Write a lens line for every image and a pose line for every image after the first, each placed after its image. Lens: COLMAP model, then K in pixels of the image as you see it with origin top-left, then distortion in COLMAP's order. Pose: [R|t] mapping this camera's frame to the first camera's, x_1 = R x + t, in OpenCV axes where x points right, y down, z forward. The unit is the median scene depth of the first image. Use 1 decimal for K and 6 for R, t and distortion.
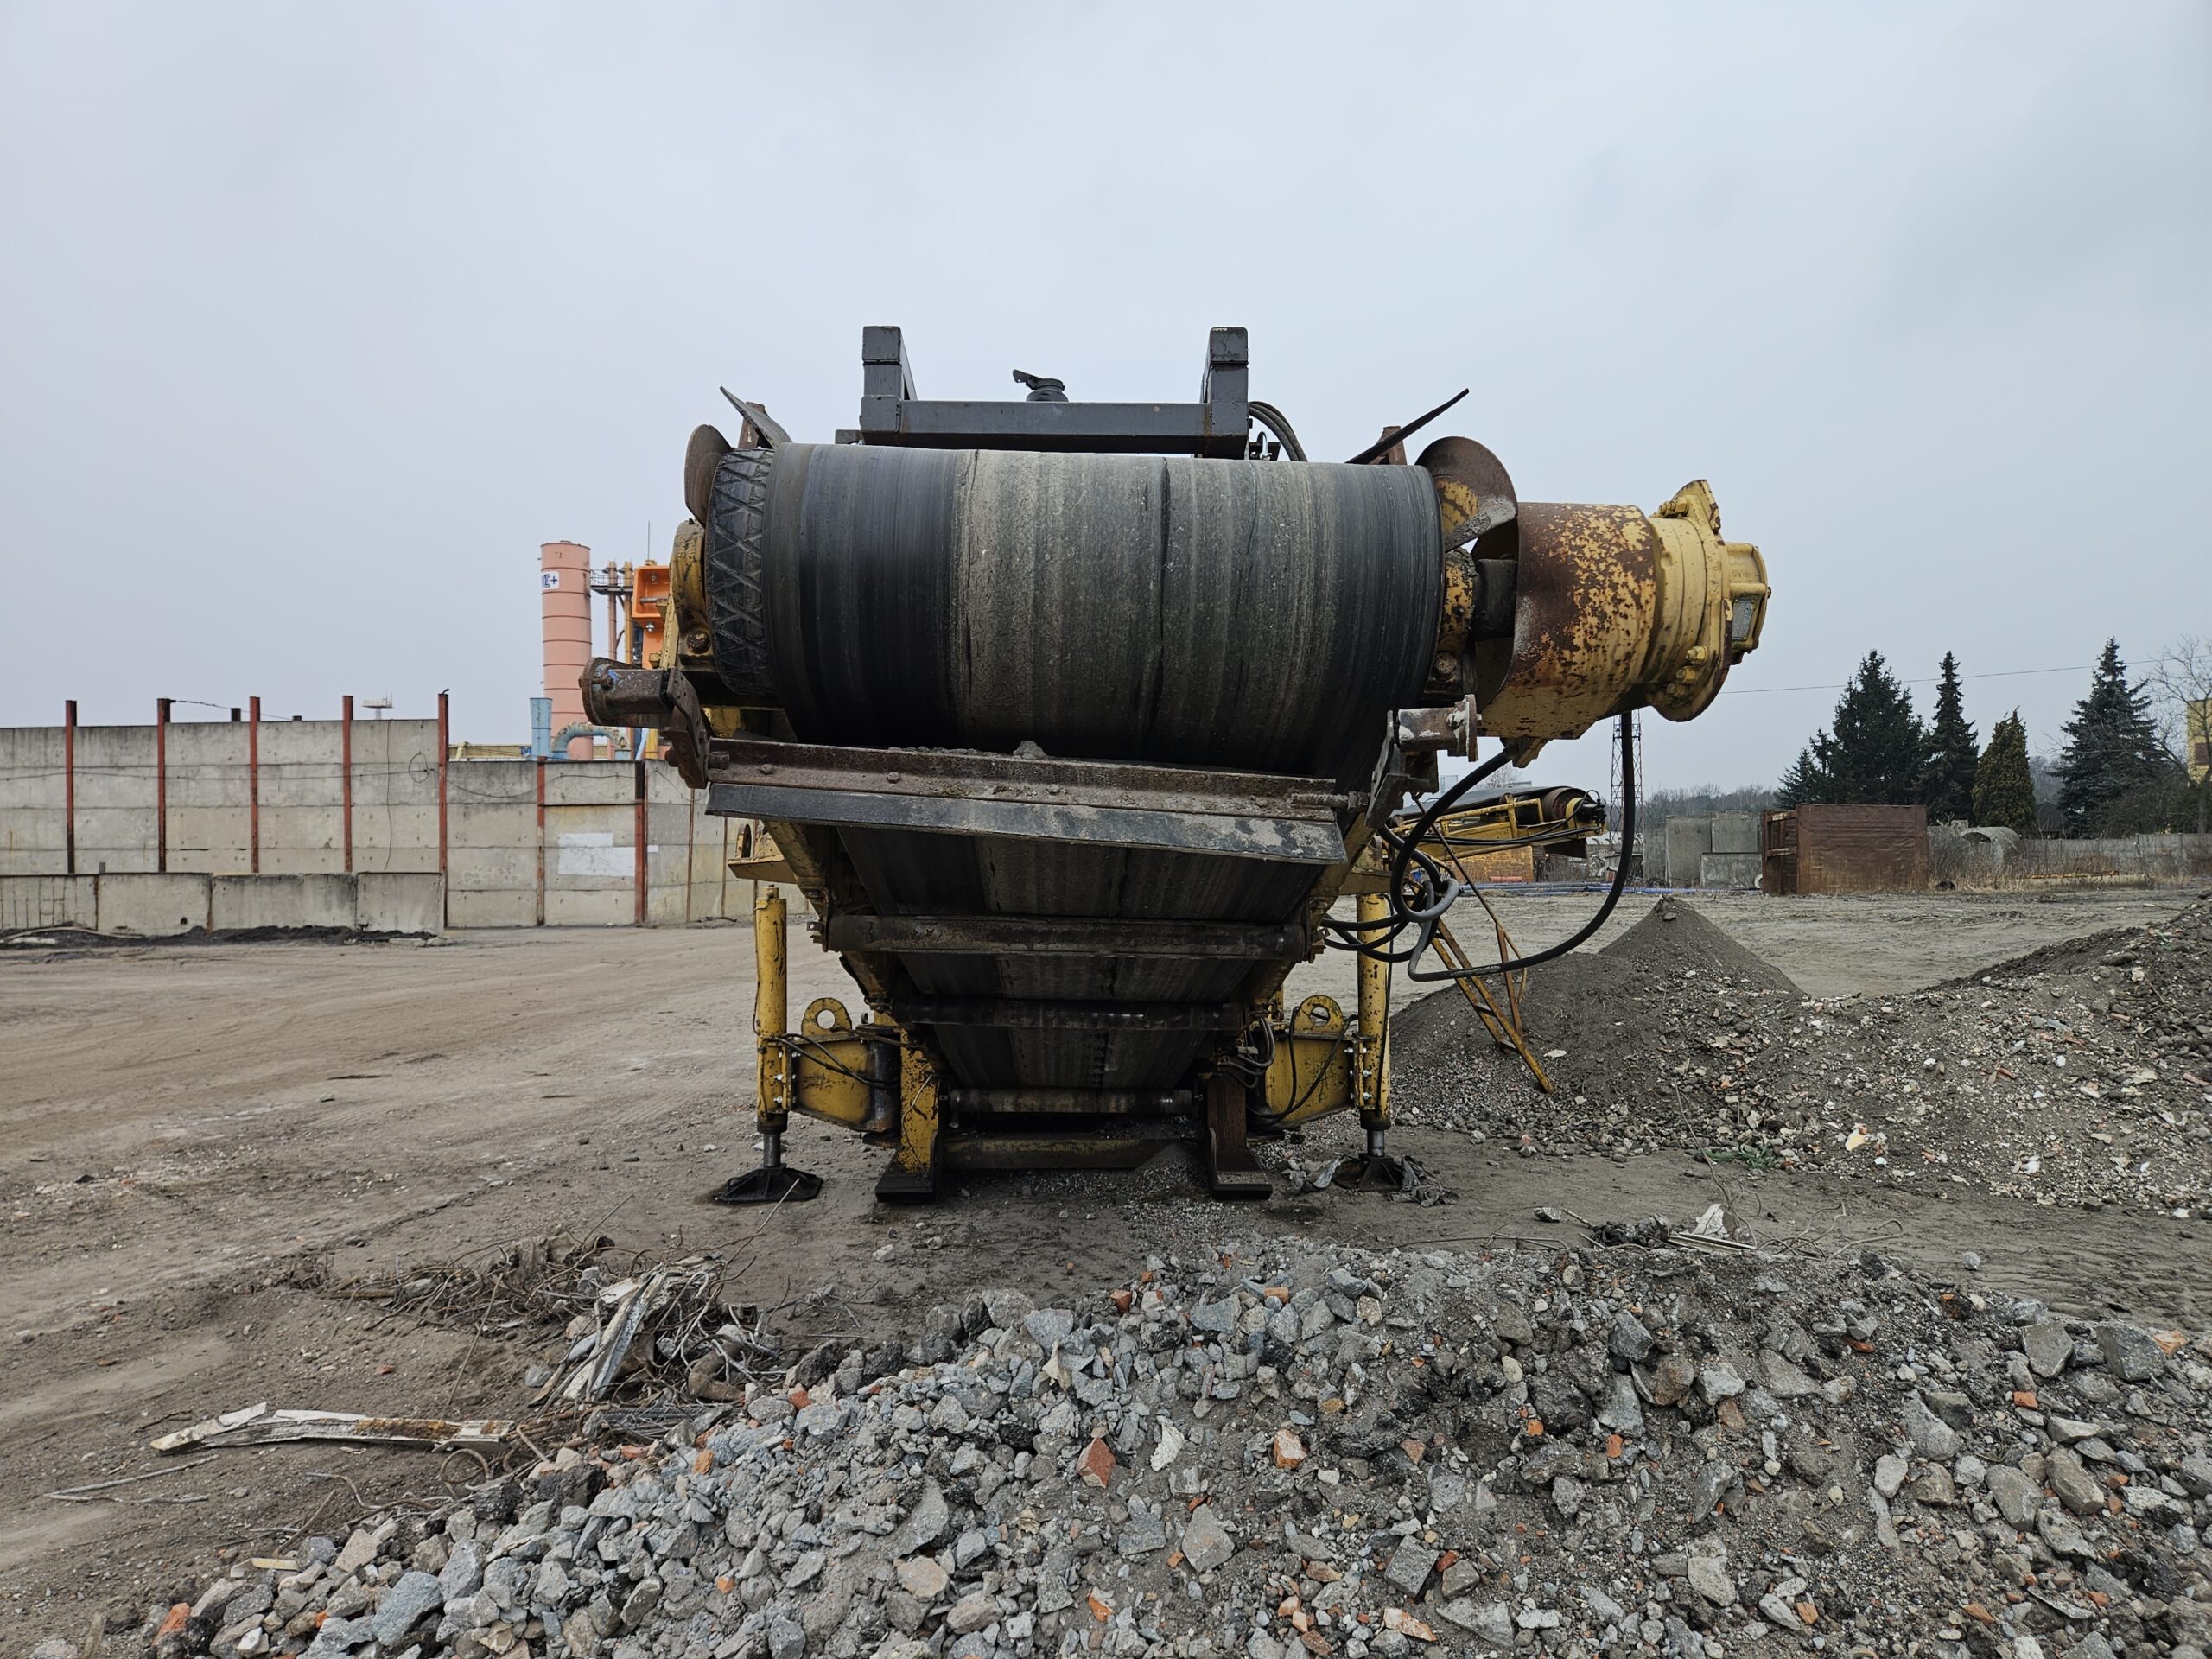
lens RADIAL K [[1527.7, 0, 1106.0], [0, 1527.7, 829.5], [0, 0, 1]] dist [0.059001, -0.043819]
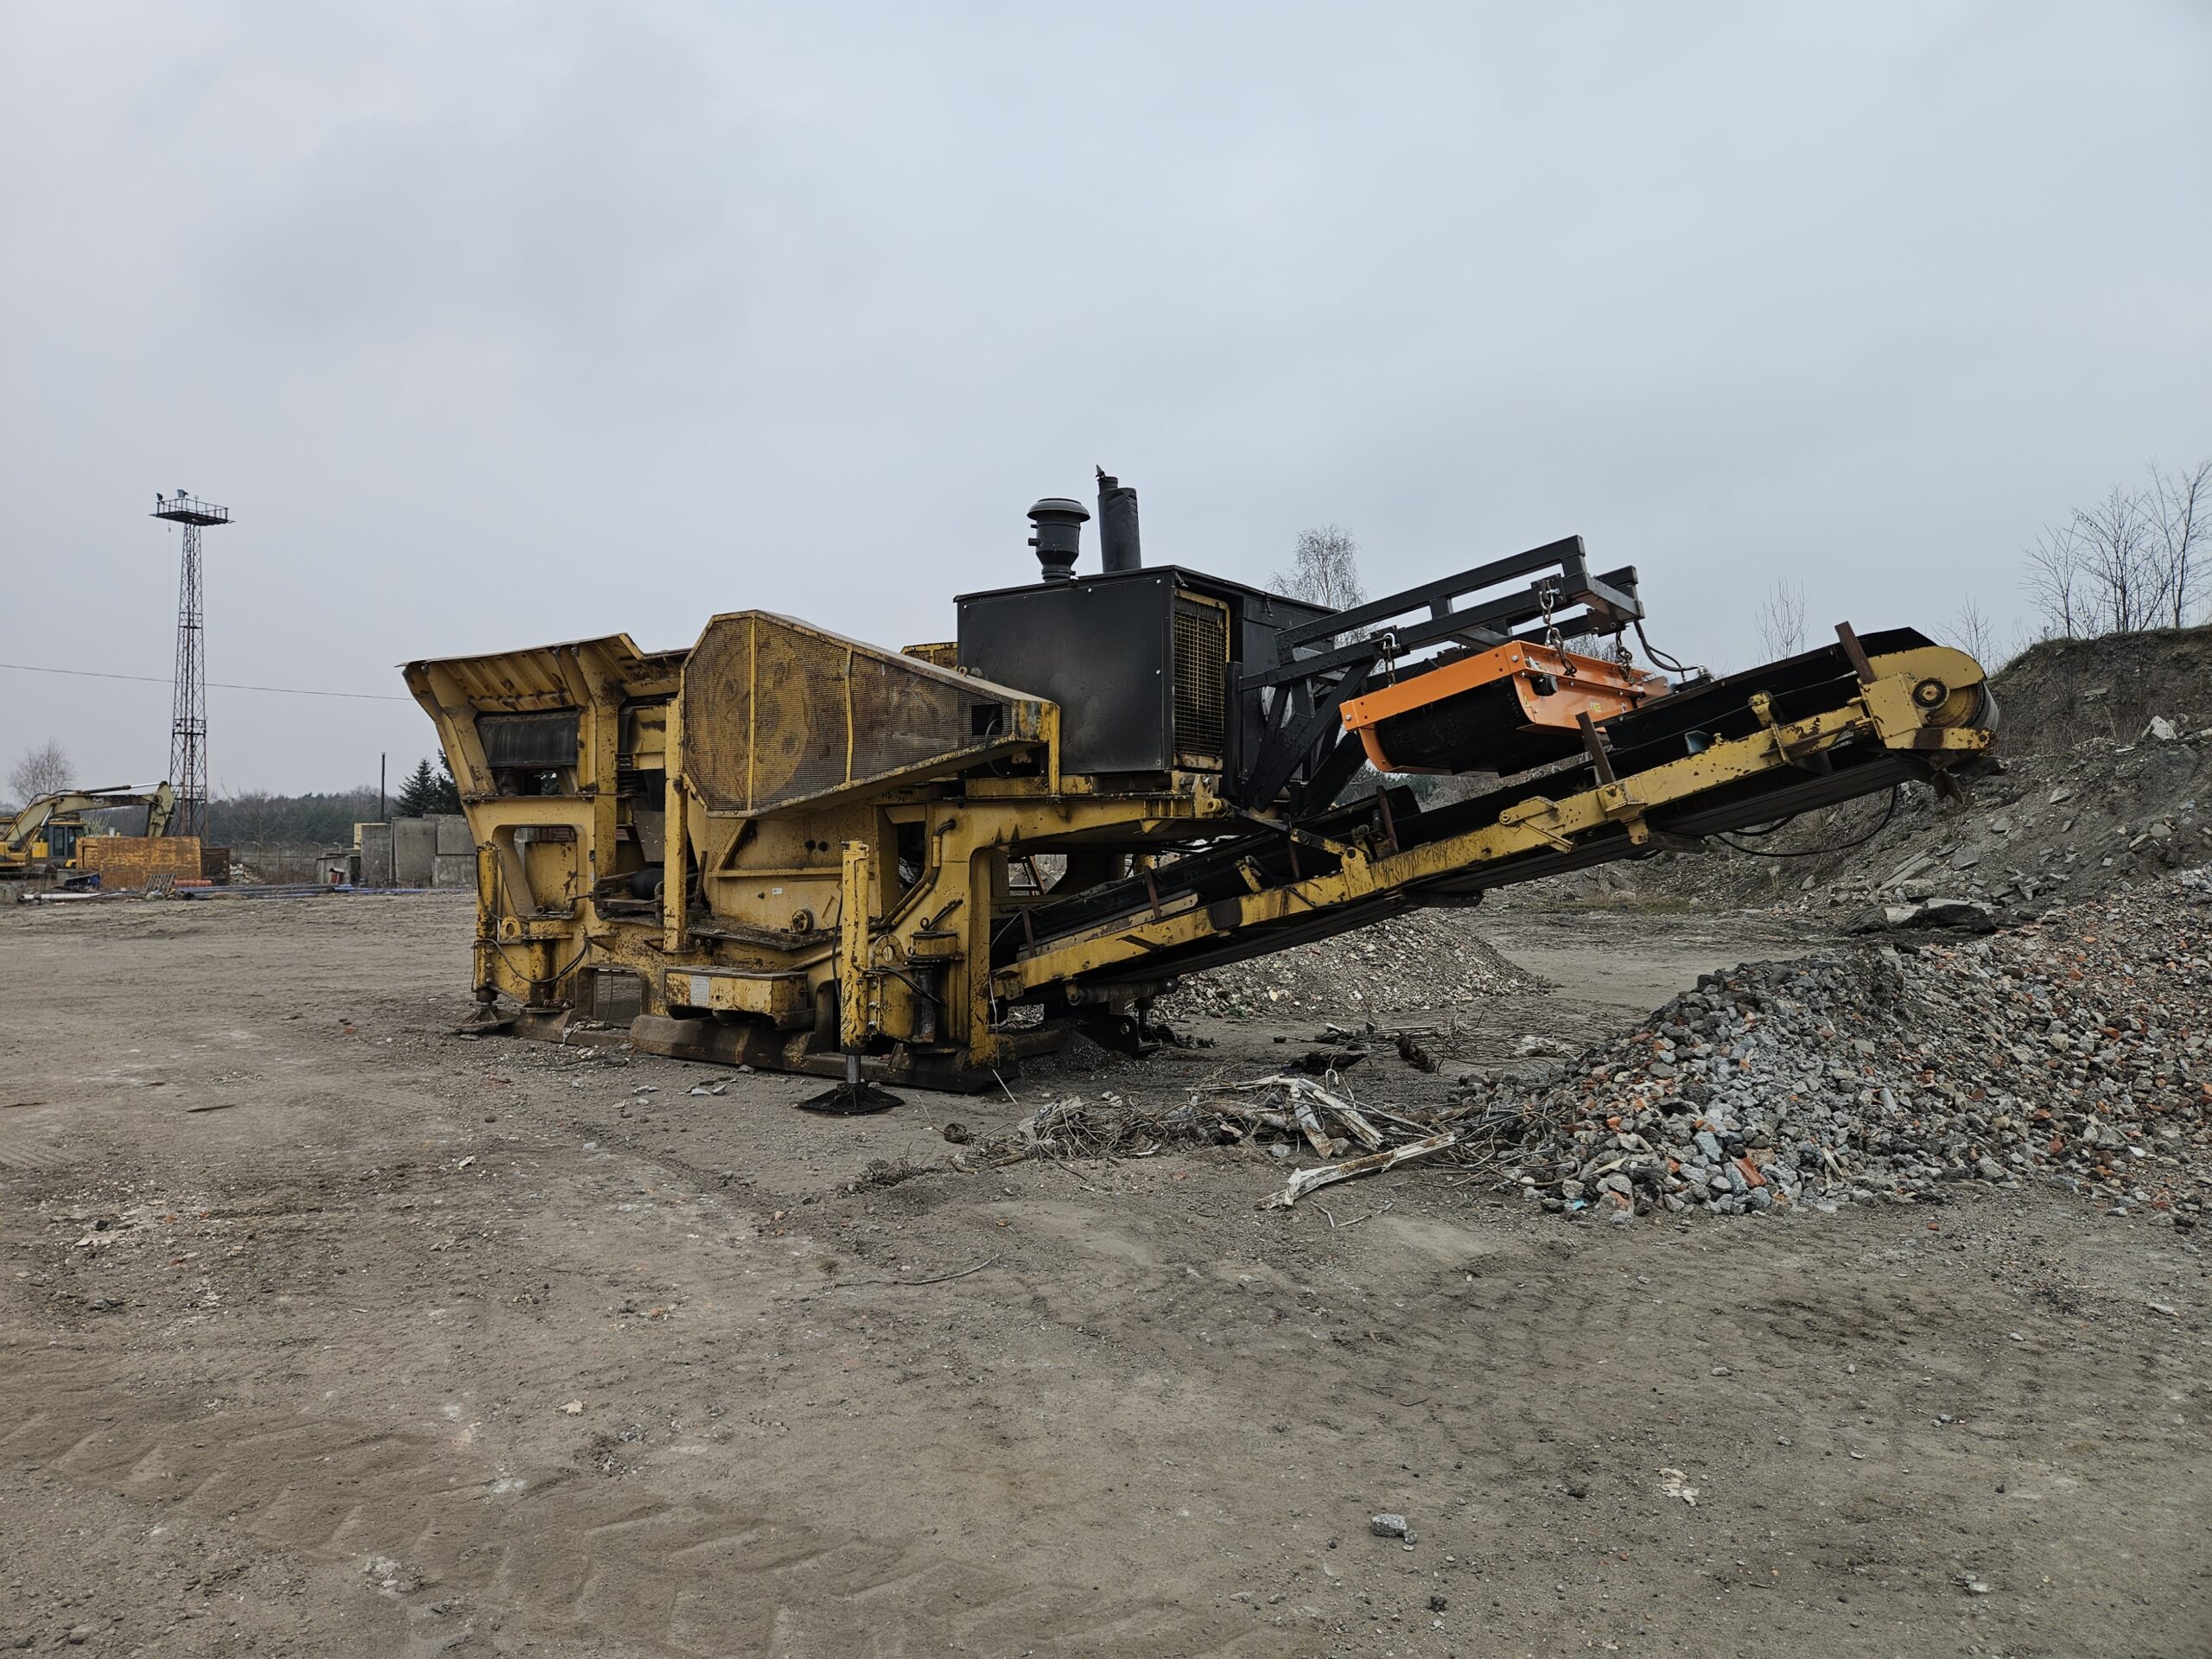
lens RADIAL K [[1527.7, 0, 1106.0], [0, 1527.7, 829.5], [0, 0, 1]] dist [0.059001, -0.043819]
pose [[0.546707, 0.020668, 0.837069, -1.078927], [-0.012621, 0.999785, -0.016442, 0.043382], [-0.837229, -0.001576, 0.546850, 0.209806]]
